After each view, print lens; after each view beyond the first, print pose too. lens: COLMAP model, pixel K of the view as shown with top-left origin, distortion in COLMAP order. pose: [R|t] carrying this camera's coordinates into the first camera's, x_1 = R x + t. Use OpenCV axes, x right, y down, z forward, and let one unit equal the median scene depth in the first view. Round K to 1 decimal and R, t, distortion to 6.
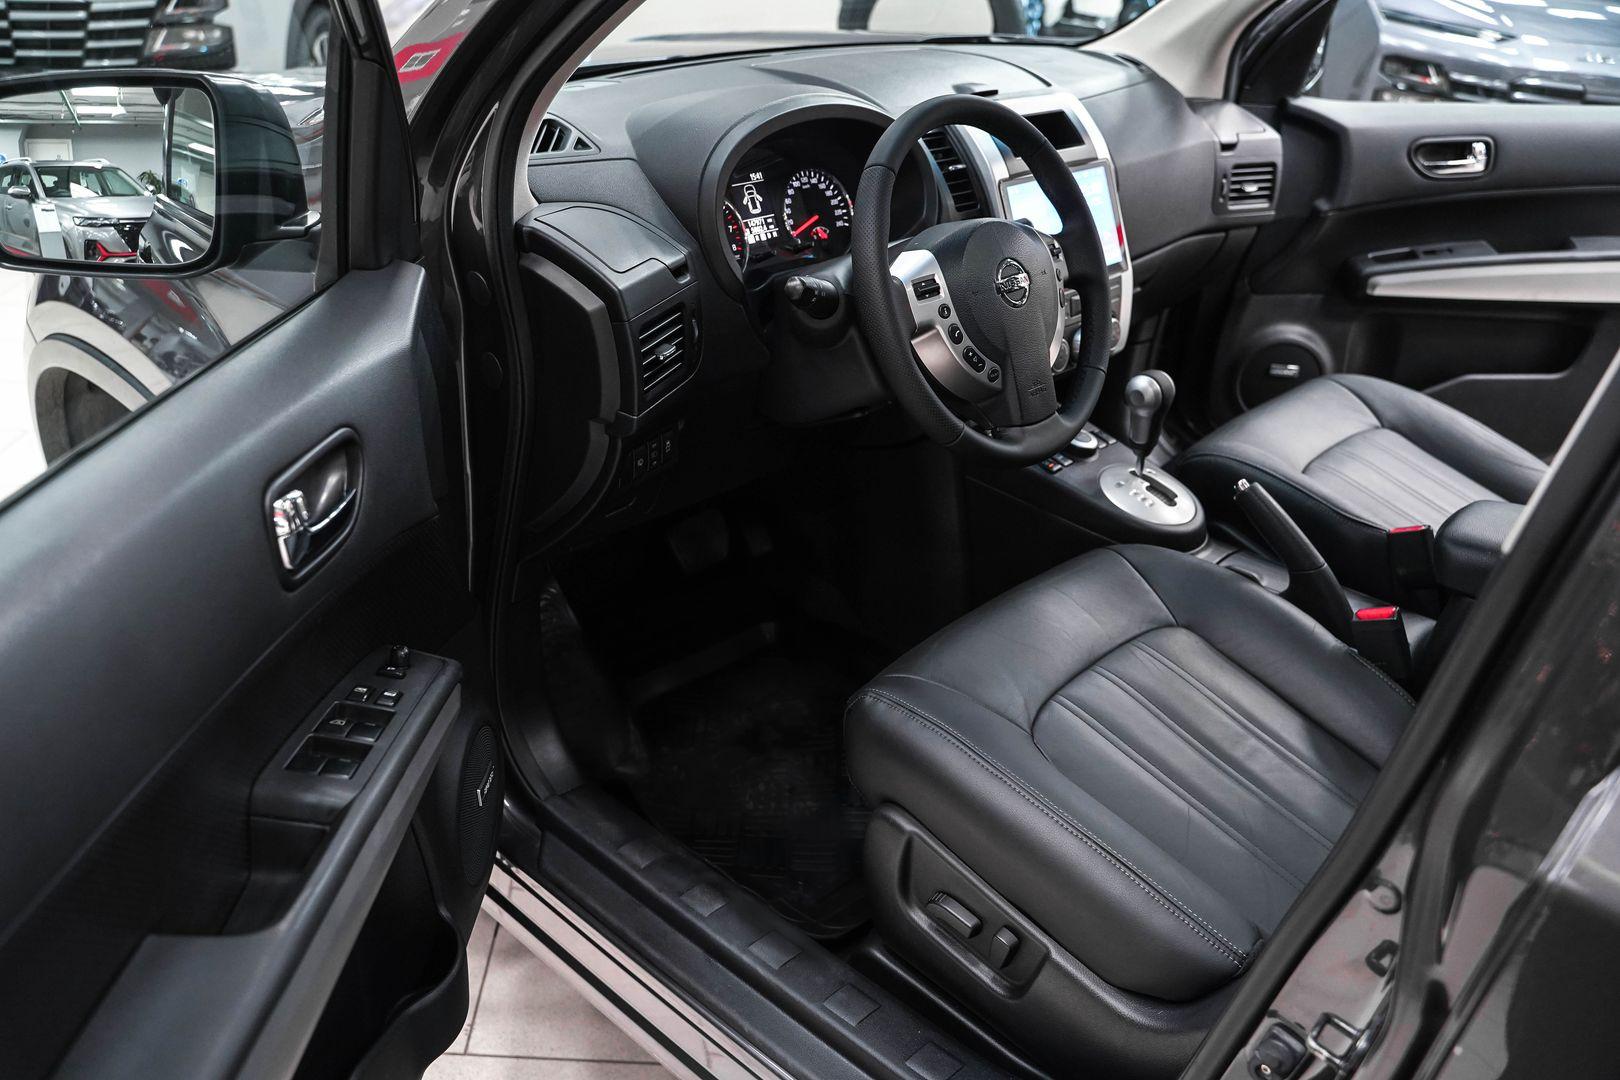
lens RADIAL K [[1316.9, 0, 822.9], [0, 1316.9, 537.5], [0, 0, 1]] dist [-0.110660, 0.088499]
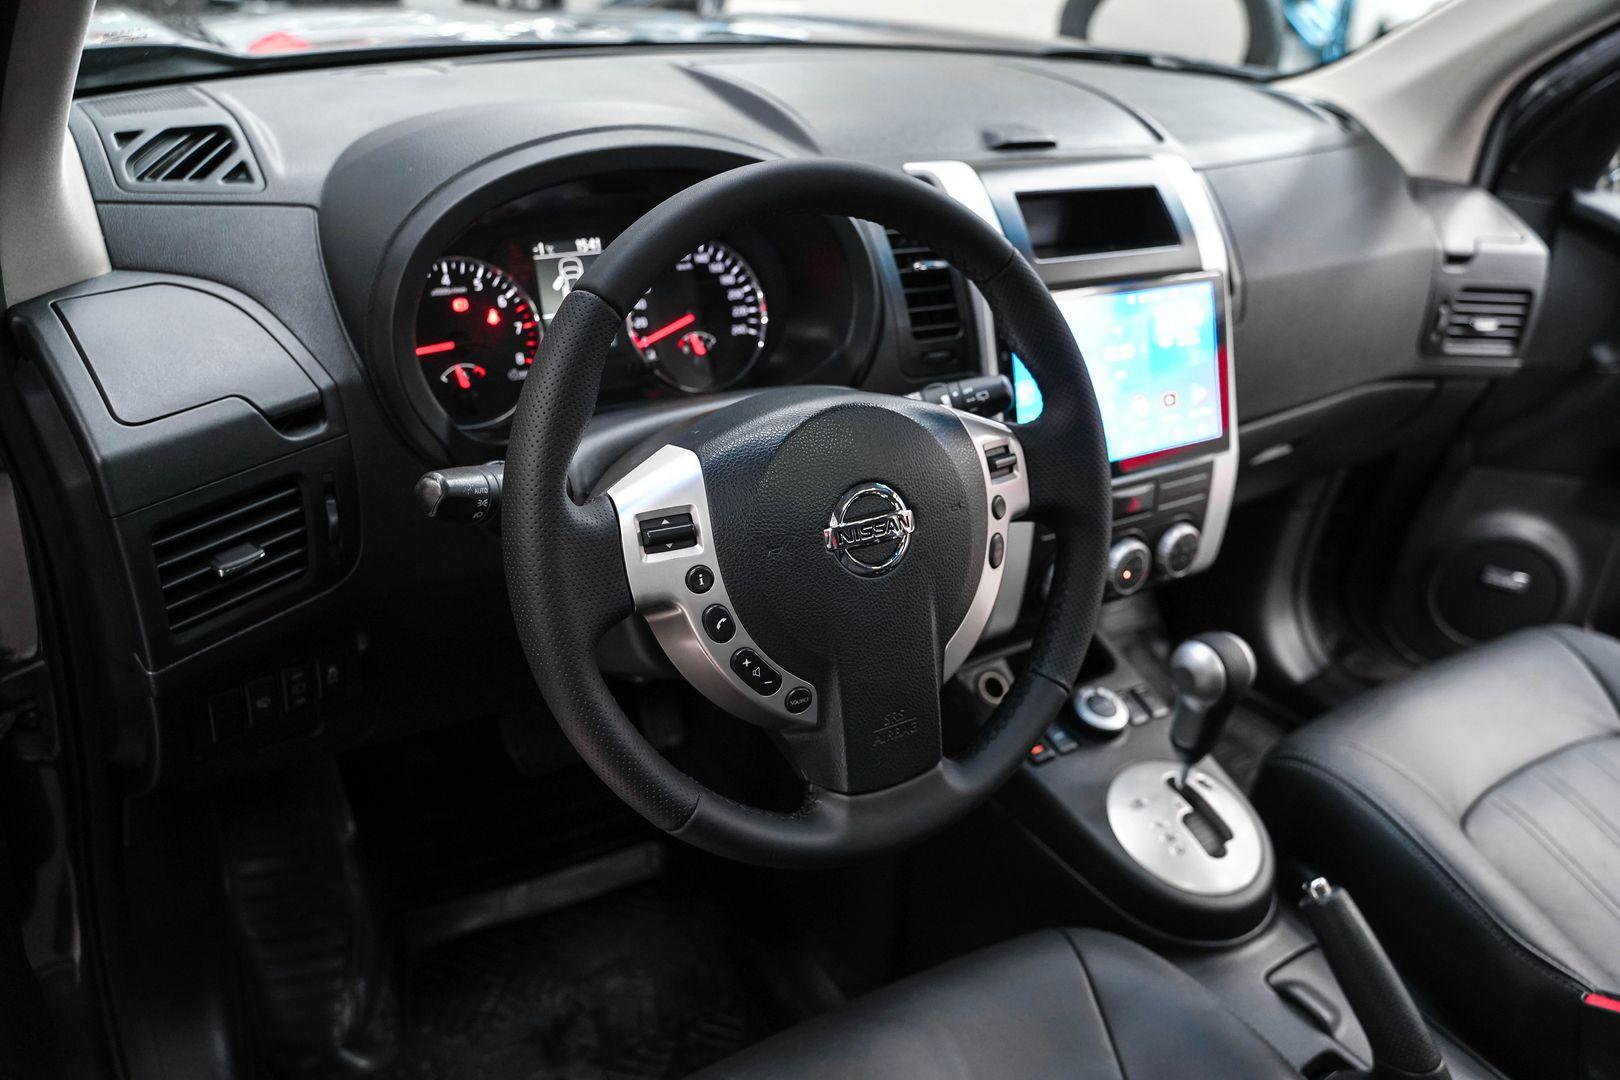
lens RADIAL K [[1316.9, 0, 810.1], [0, 1316.9, 538.0], [0, 0, 1]] dist [-0.110660, 0.088499]
pose [[0.969614, 0.163423, -0.182049, 0.163246], [-0.161695, 0.986539, 0.024395, -0.149971], [0.183585, 0.005783, 0.982987, 0.359173]]
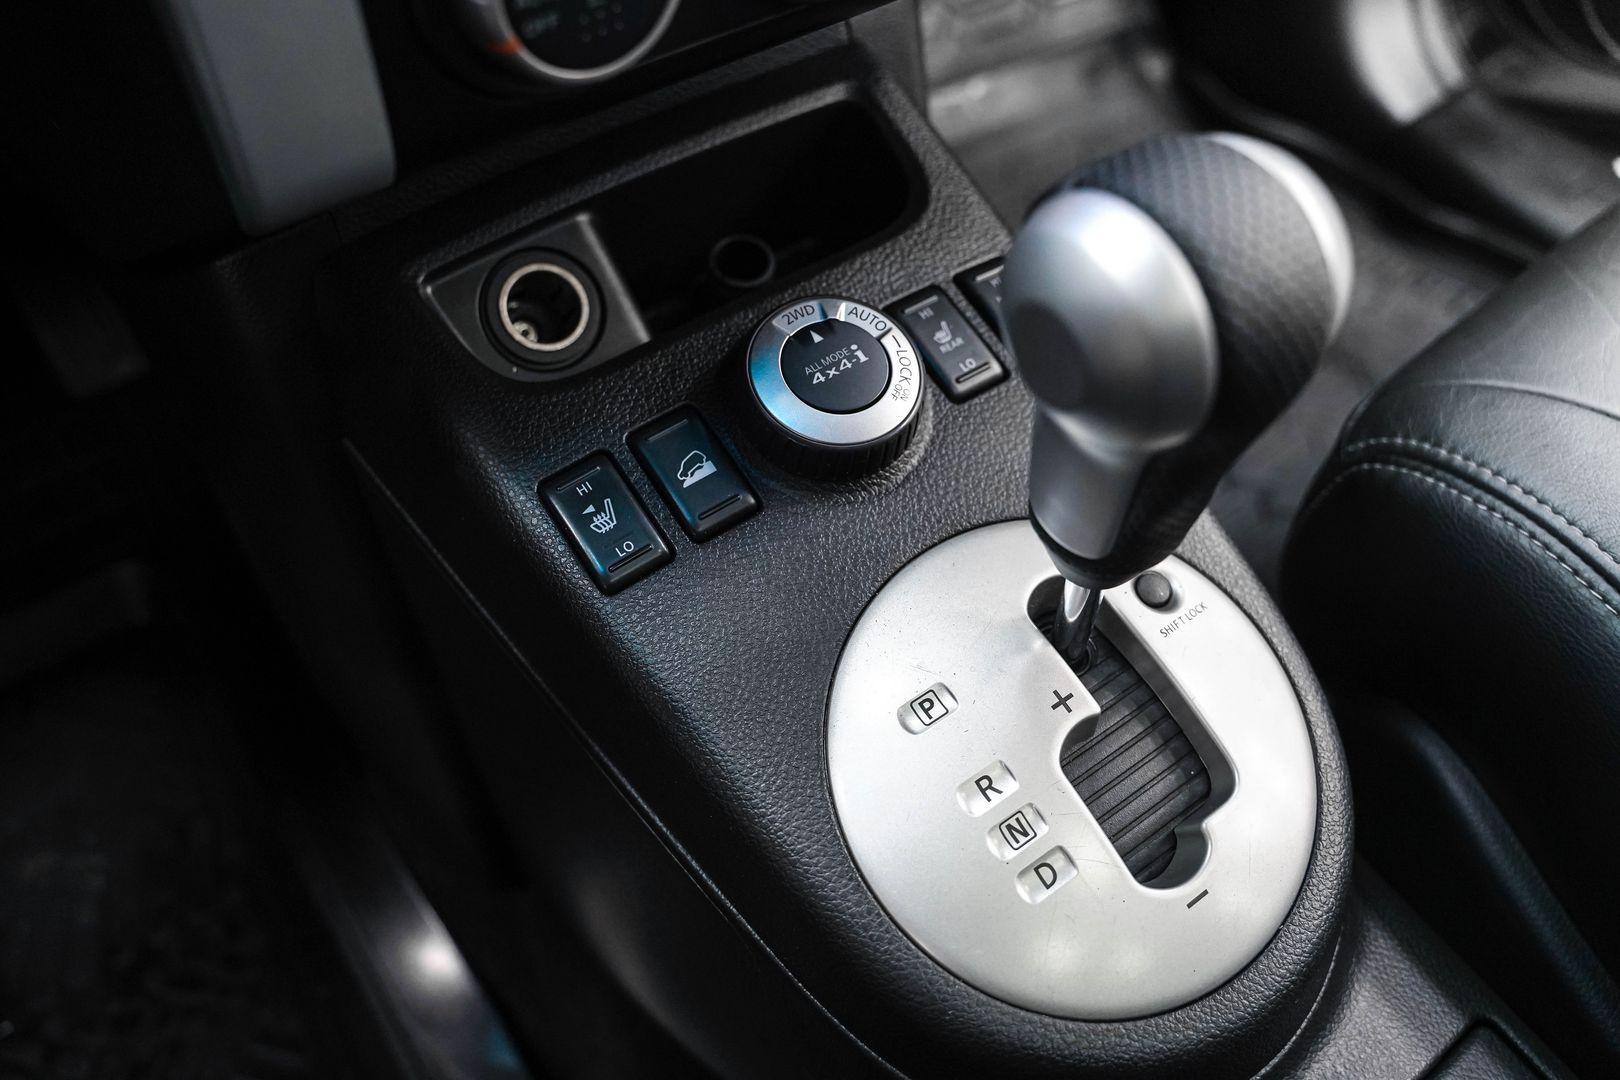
lens RADIAL K [[1316.9, 0, 809.7], [0, 1316.9, 529.1], [0, 0, 1]] dist [-0.110660, 0.088499]
pose [[0.976392, 0.160749, -0.144288, 0.226770], [-0.080581, 0.890819, 0.447156, -0.144077], [0.200414, -0.424972, 0.882742, 0.816418]]
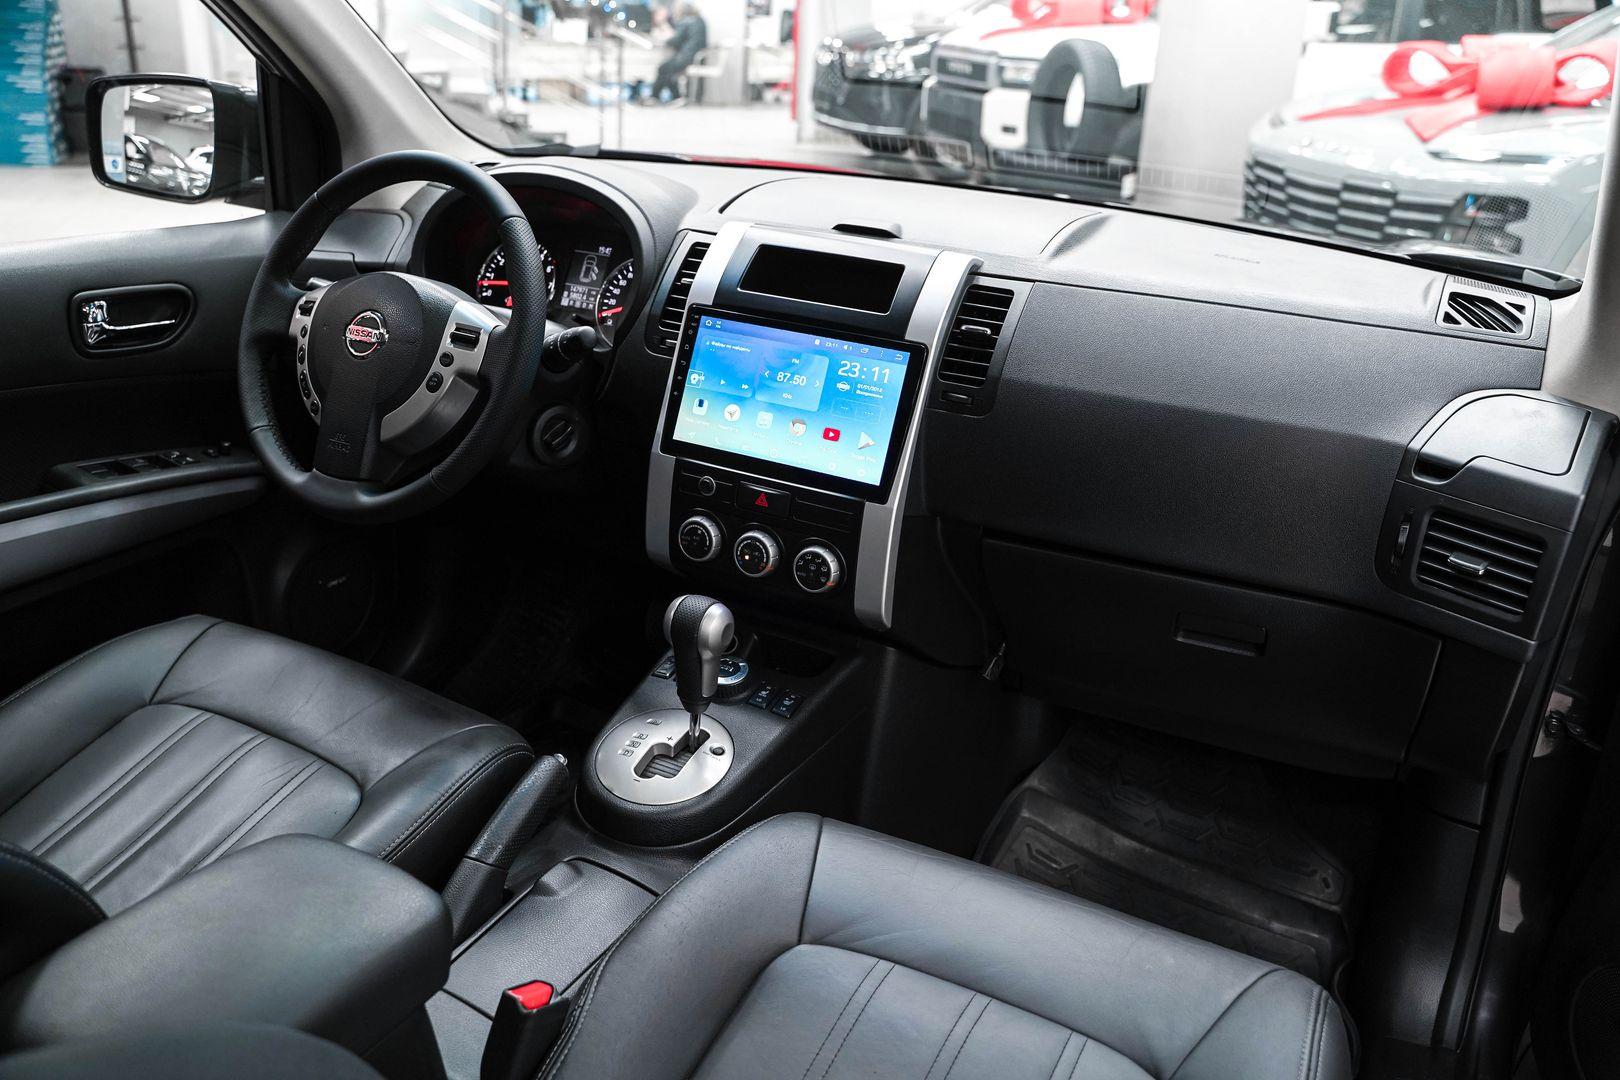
lens RADIAL K [[1316.9, 0, 803.1], [0, 1316.9, 548.8], [0, 0, 1]] dist [-0.110660, 0.088499]
pose [[0.257097, 0.336470, -0.905919, 0.873295], [-0.485263, 0.855625, 0.180074, -0.294137], [0.835716, 0.393312, 0.383255, 0.724437]]
